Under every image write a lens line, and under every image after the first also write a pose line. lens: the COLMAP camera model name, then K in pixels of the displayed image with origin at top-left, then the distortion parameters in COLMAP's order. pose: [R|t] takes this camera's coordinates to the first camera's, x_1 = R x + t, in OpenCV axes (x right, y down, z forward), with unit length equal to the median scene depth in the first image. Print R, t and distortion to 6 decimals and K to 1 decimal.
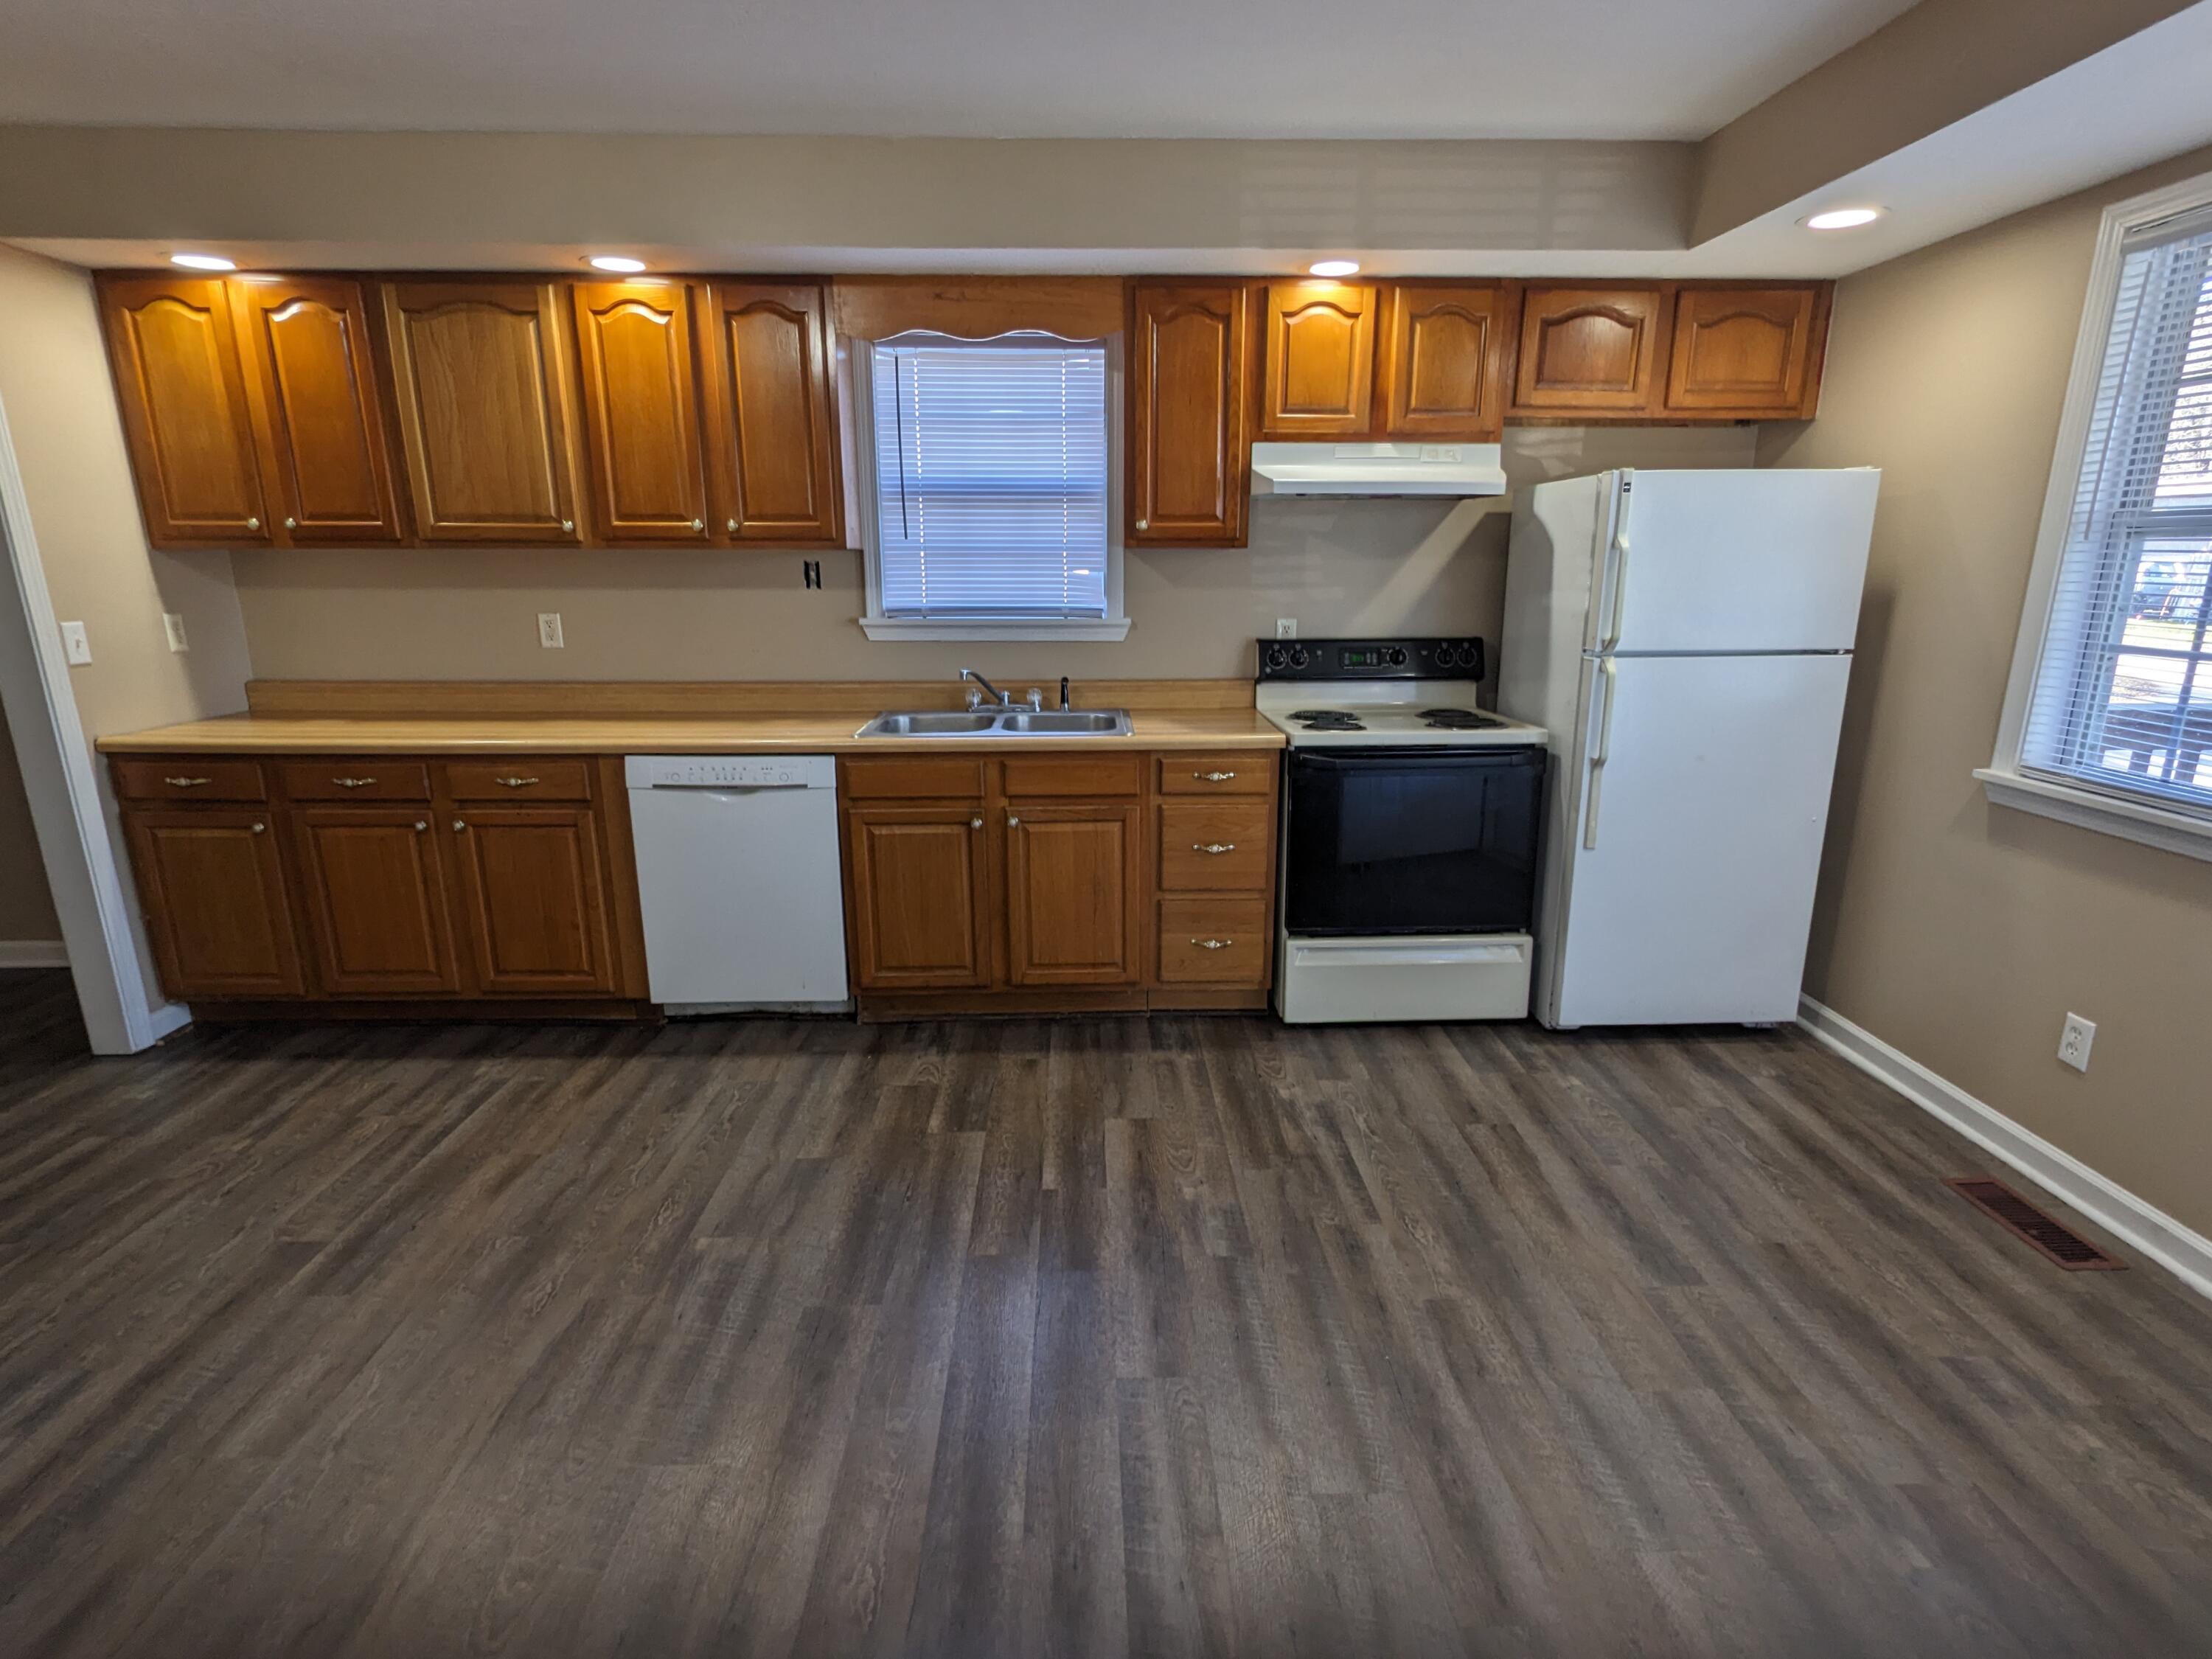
lens RADIAL K [[1099.4, 0, 1113.7], [0, 1099.4, 836.2], [0, 0, 1]] dist [0.000059, -0.001634]
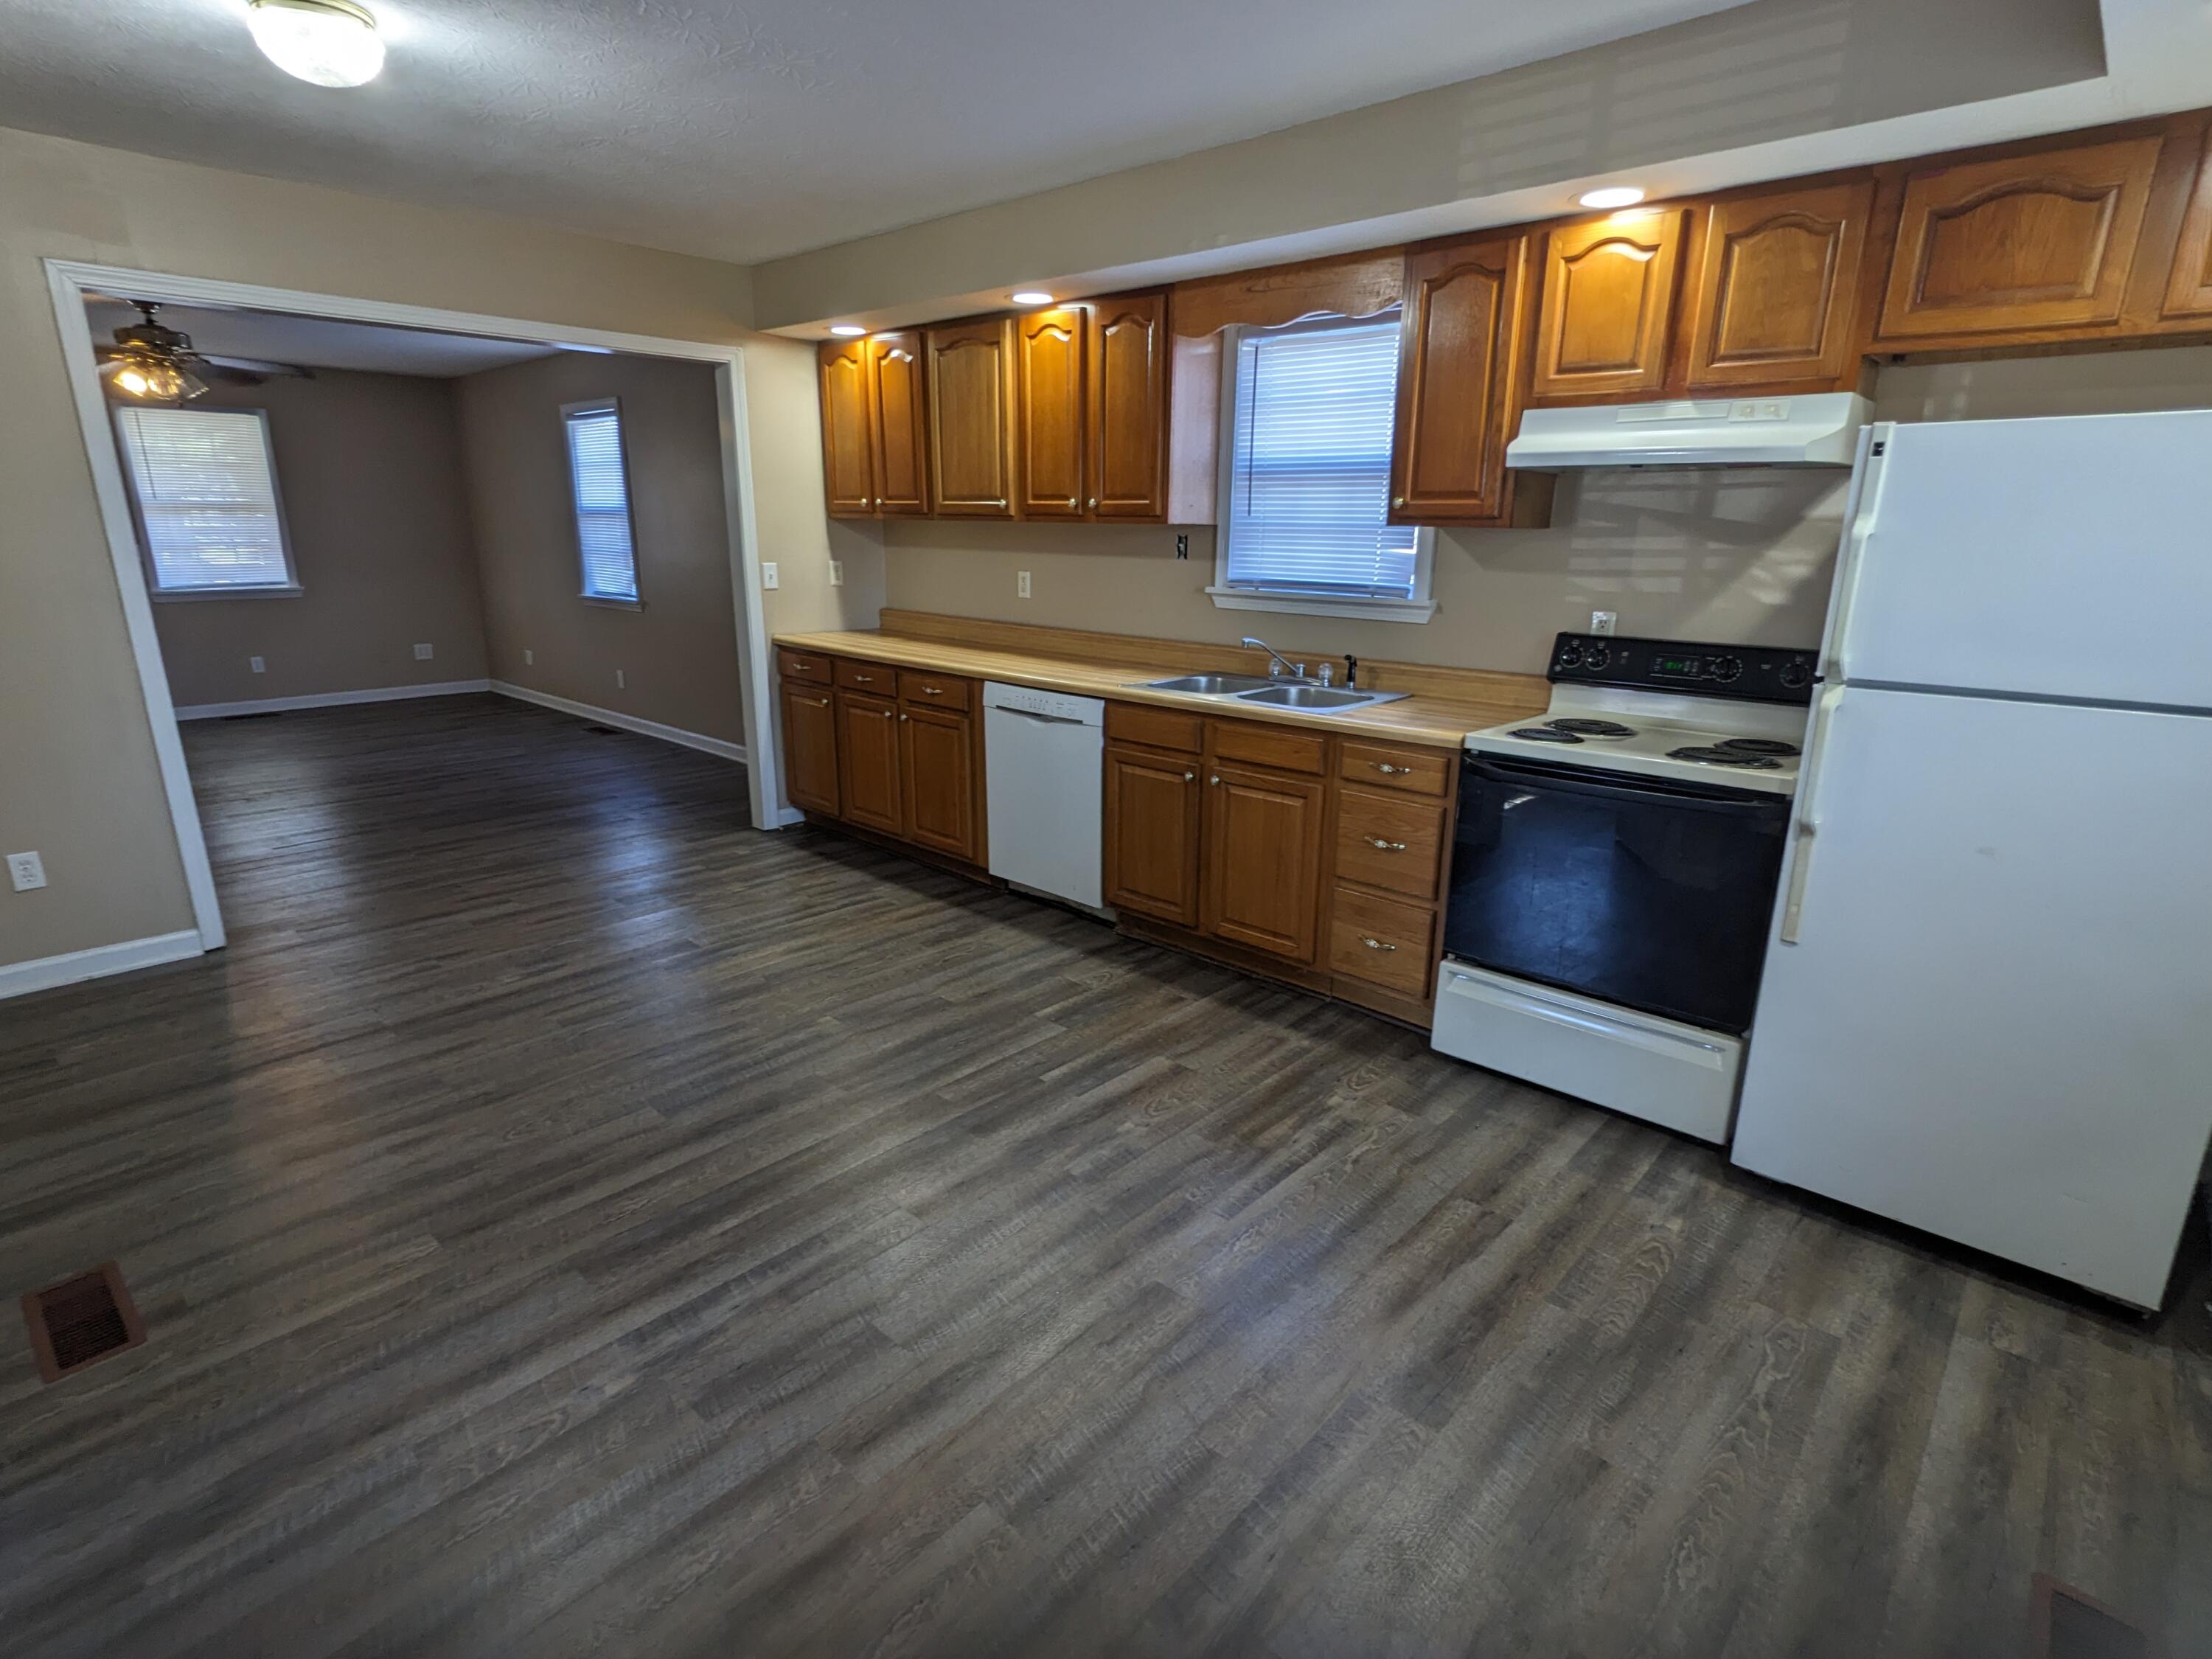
lens RADIAL K [[1099.4, 0, 1125.2], [0, 1099.4, 840.3], [0, 0, 1]] dist [0.000059, -0.001634]
pose [[0.722397, 0.201751, -0.661392, 0.566801], [-0.185750, 0.977952, 0.095432, -0.042057], [0.666063, 0.053914, 0.743944, 0.142249]]
